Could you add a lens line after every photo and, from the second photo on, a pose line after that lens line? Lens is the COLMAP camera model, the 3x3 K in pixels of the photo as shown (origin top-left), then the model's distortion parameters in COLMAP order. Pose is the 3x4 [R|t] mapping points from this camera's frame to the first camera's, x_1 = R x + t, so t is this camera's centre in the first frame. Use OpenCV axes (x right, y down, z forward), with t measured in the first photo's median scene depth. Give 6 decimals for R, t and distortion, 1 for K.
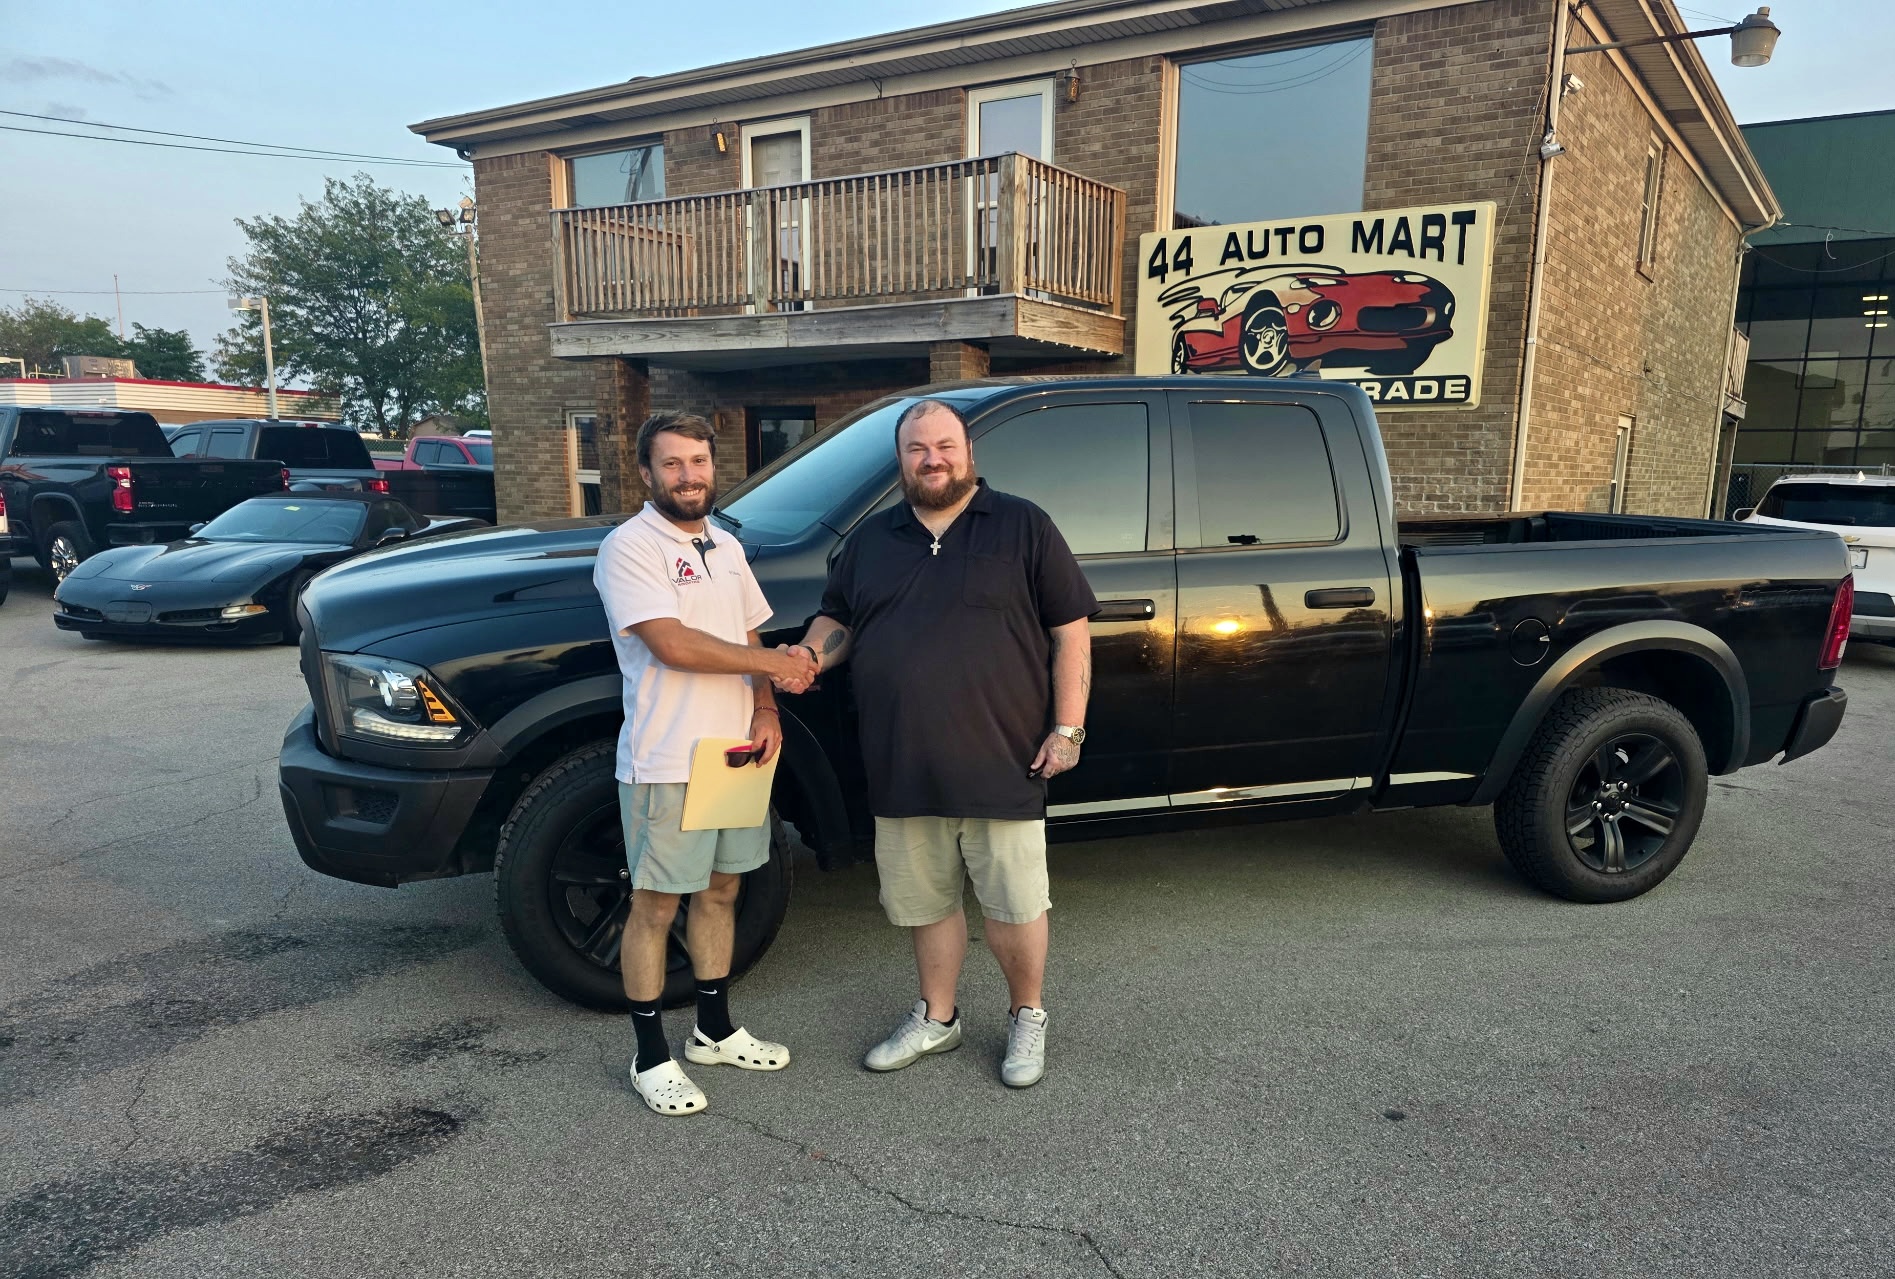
lens RADIAL K [[1411.9, 0, 1034.3], [0, 1411.9, 783.4], [0, 0, 1]] dist [0.029226, -0.022136]
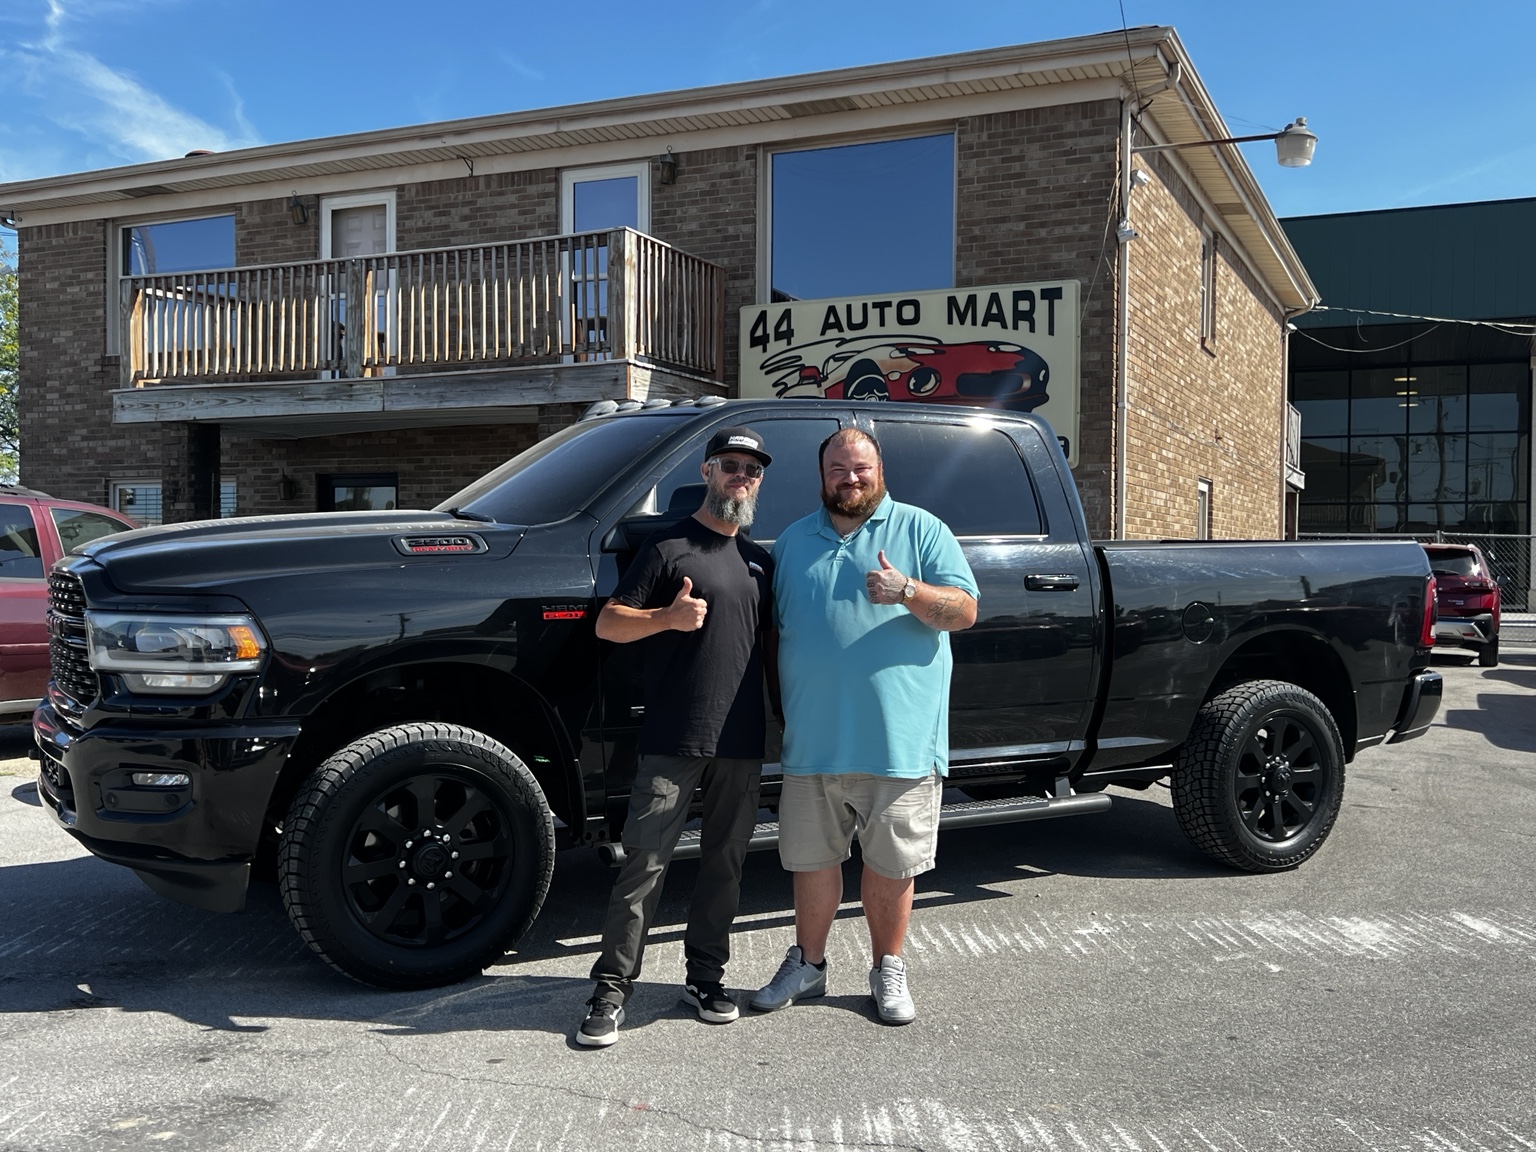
lens RADIAL K [[1579.5, 0, 776.5], [0, 1579.5, 598.3], [0, 0, 1]] dist [0.040960, 0.000000]
pose [[0.990002, -0.015865, 0.140159, -0.061429], [0.042597, 0.980889, -0.189848, 0.035078], [-0.134468, 0.193921, 0.971758, -0.066541]]
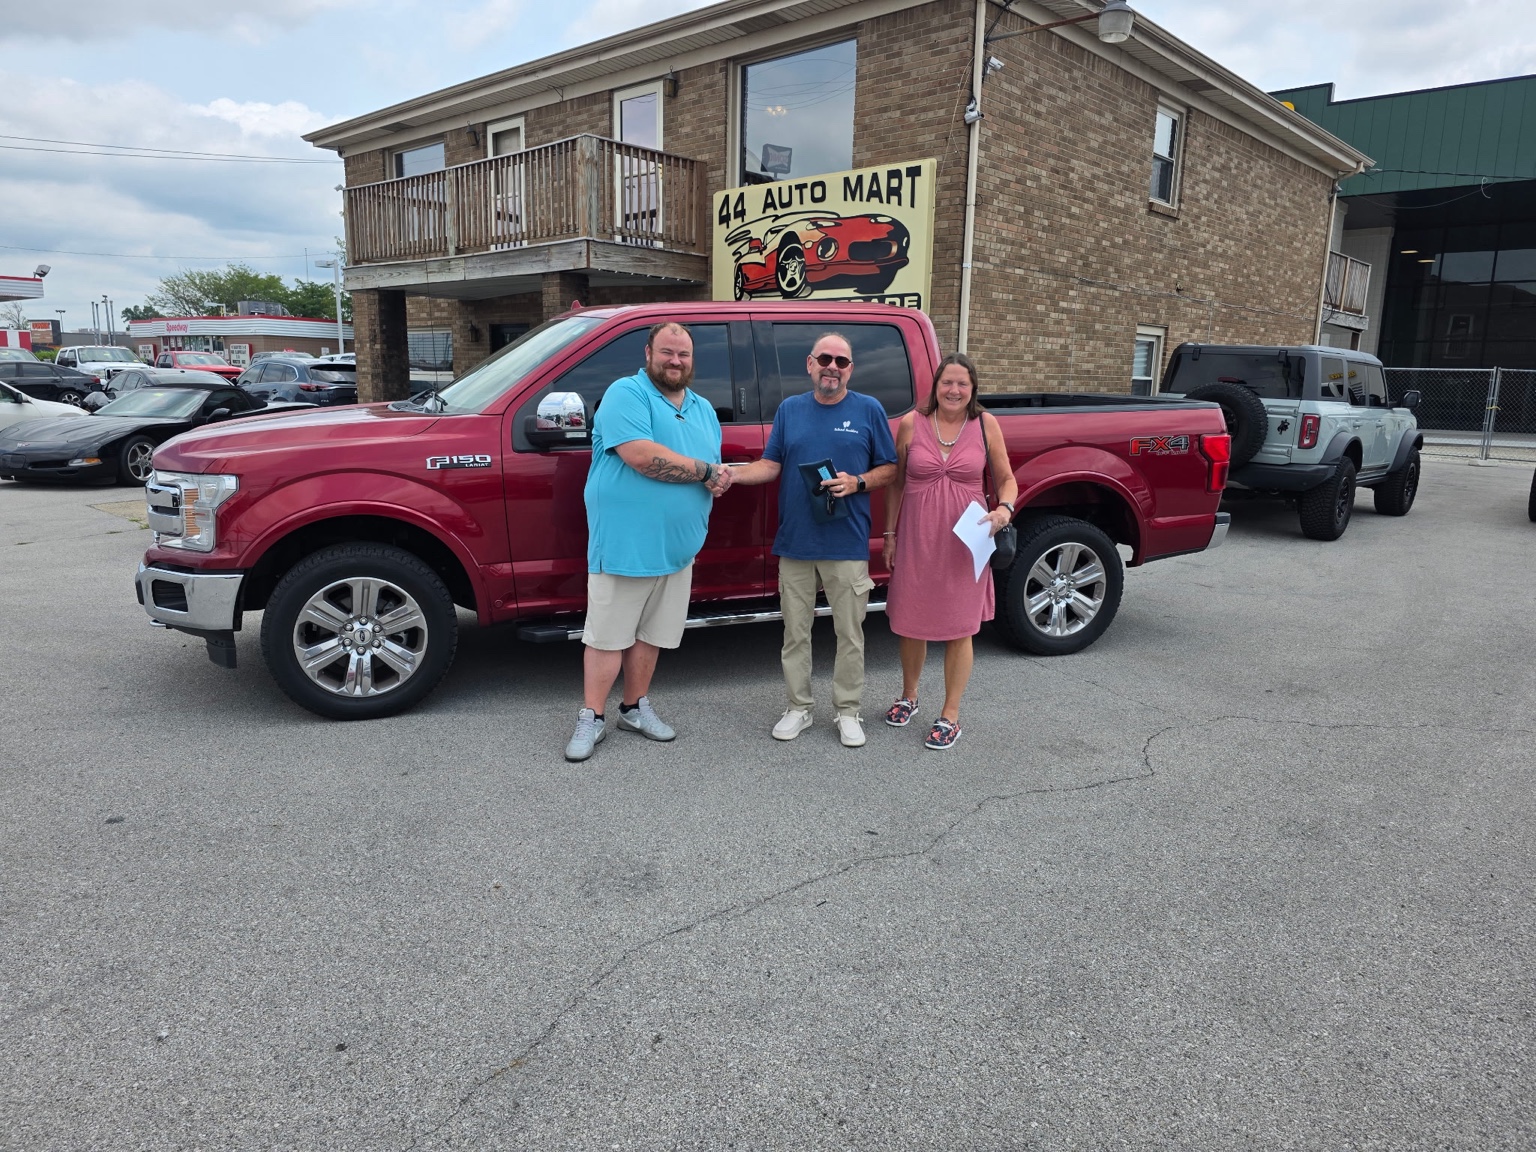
lens RADIAL K [[1062.5, 0, 778.8], [0, 1062.5, 584.4], [0, 0, 1]] dist [0.025349, -0.005341]
pose [[0.982817, 0.035028, -0.181230, 0.328655], [-0.040102, 0.998897, -0.024407, 0.004357], [0.180175, 0.031256, 0.983138, 0.032961]]
